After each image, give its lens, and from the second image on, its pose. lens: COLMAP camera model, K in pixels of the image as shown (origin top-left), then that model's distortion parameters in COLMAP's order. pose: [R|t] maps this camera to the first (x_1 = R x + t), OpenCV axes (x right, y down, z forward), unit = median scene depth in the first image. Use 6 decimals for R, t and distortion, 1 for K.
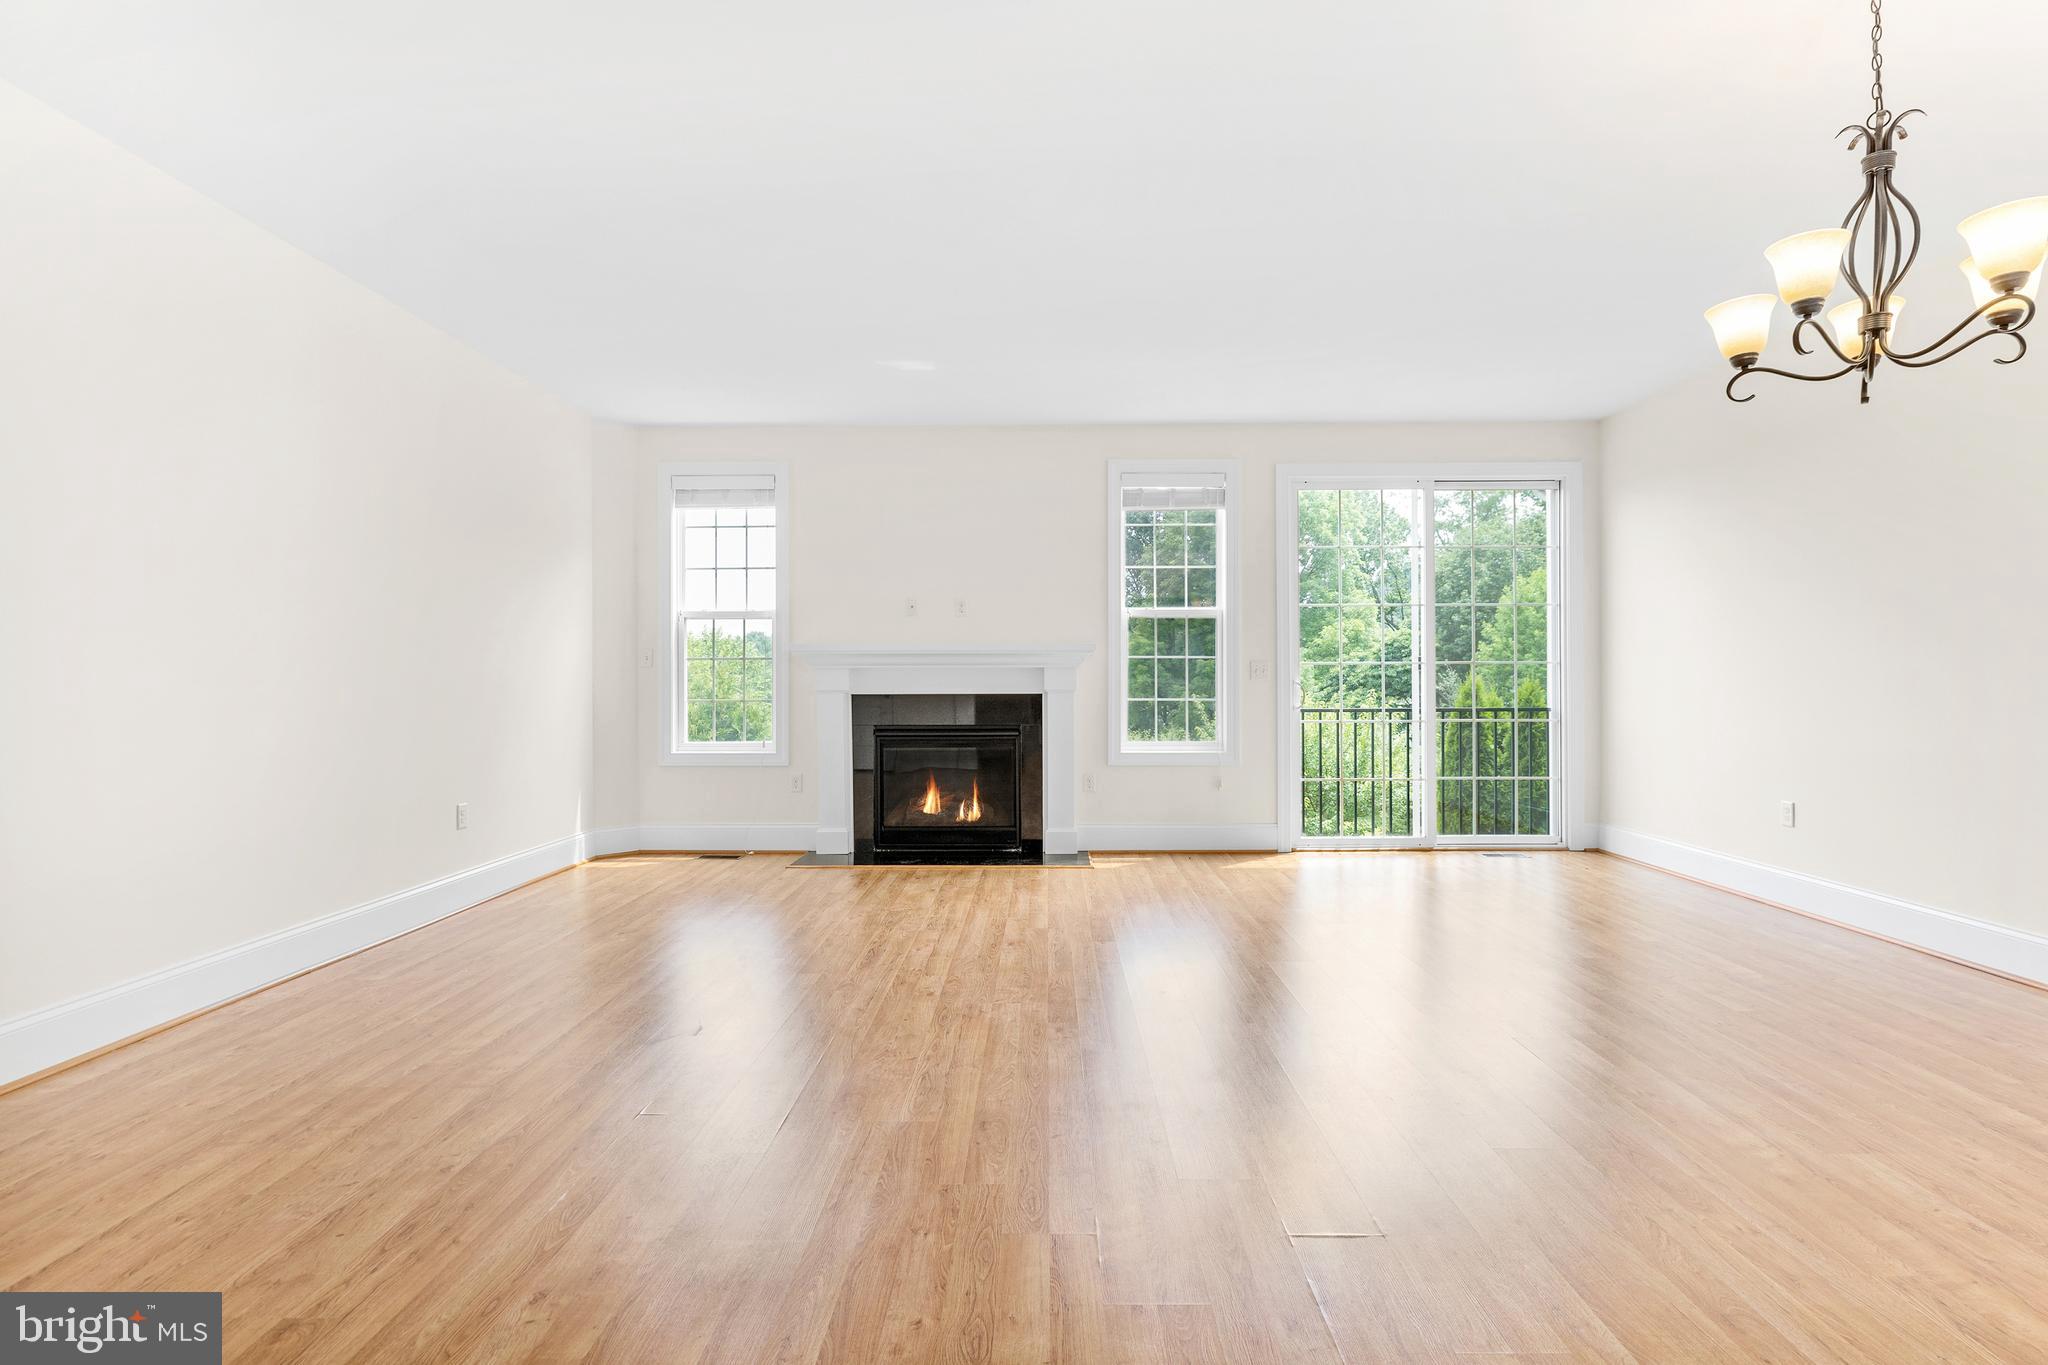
lens RADIAL K [[993.1, 0, 1024.0], [0, 993.1, 682.5], [0, 0, 1]] dist [-0.003096, -0.001458]
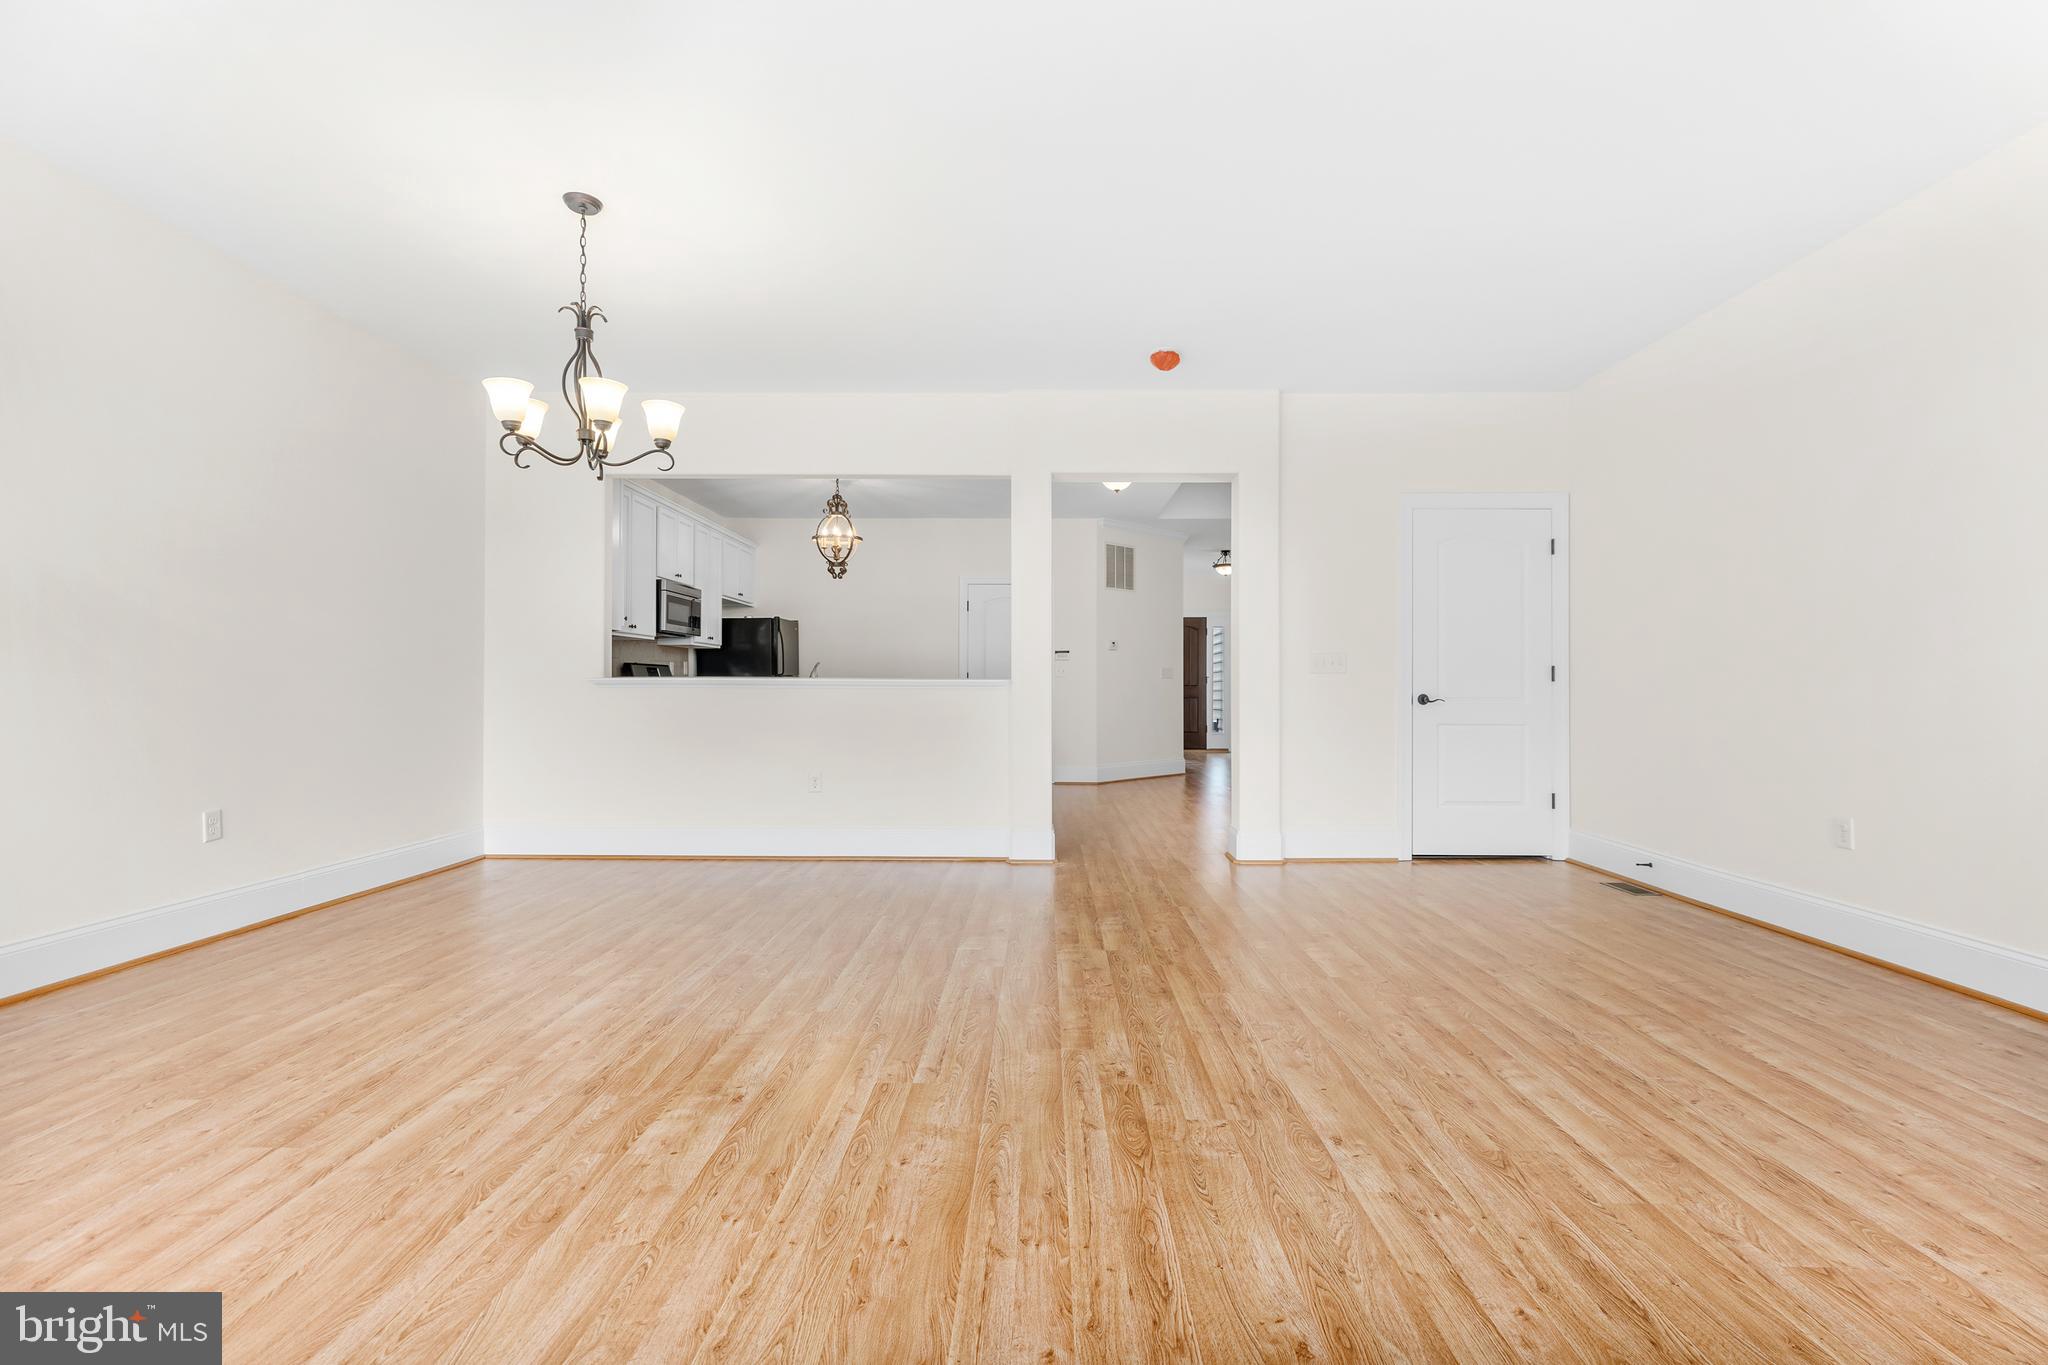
lens RADIAL K [[919.0, 0, 1024.0], [0, 919.0, 682.5], [0, 0, 1]] dist [0.007051, 0.000689]
pose [[-1.000000, 0.000213, -0.000088, 0.126775], [0.000213, 0.999987, -0.005041, 0.031381], [0.000087, -0.005041, -0.999987, 1.918740]]
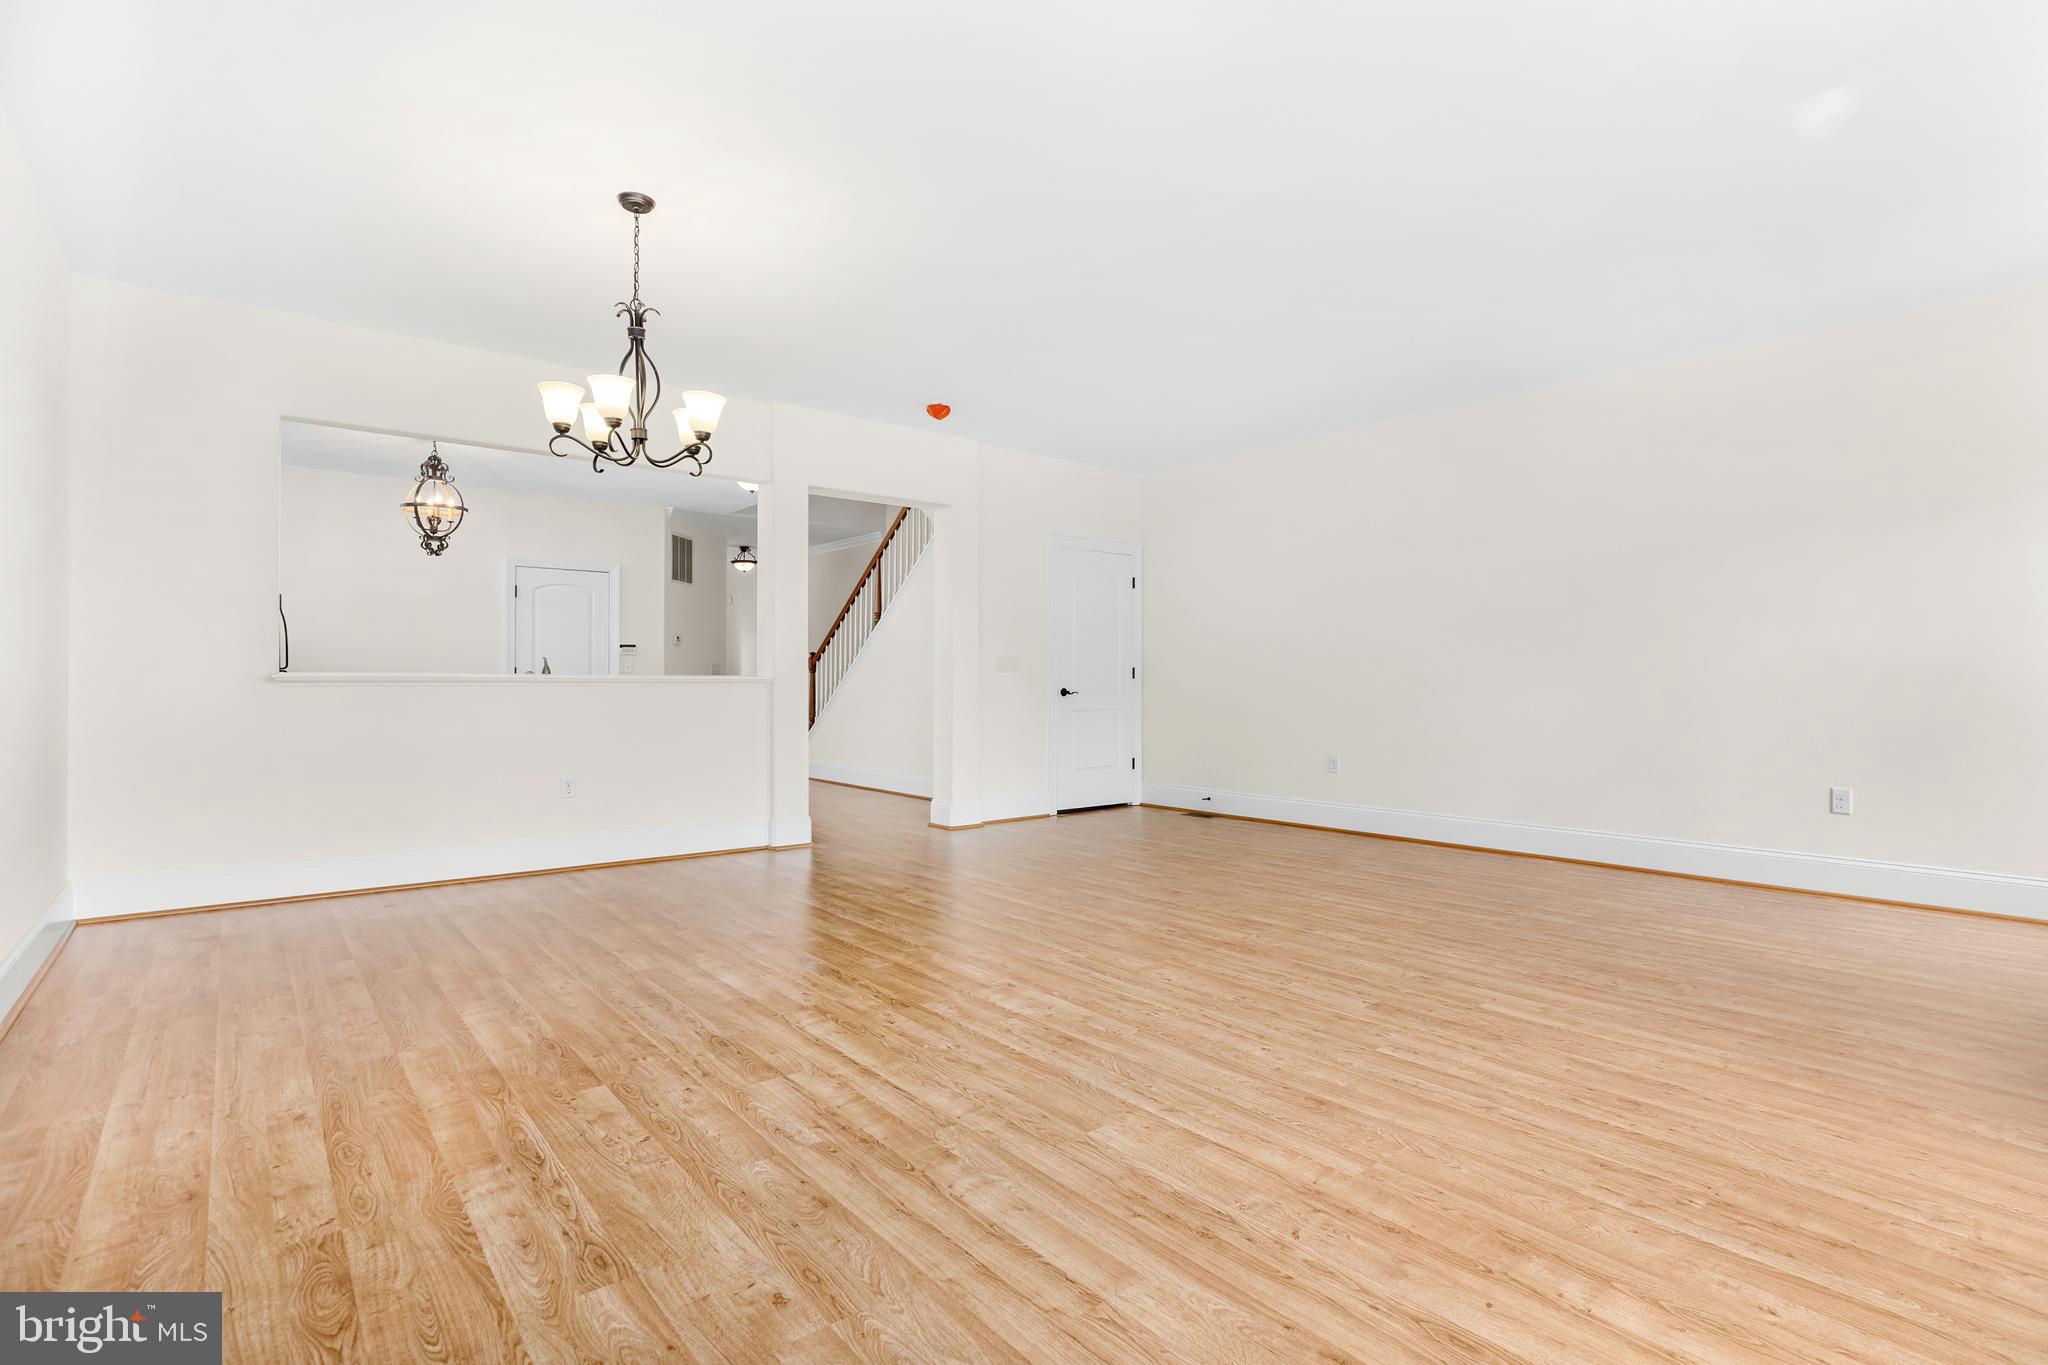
lens RADIAL K [[993.1, 0, 1024.0], [0, 993.1, 682.5], [0, 0, 1]] dist [-0.003096, -0.001458]
pose [[-0.771801, 0.002235, -0.635860, 1.086013], [0.002462, 0.999997, 0.000526, 0.028951], [0.635859, -0.001160, -0.771804, 2.035314]]
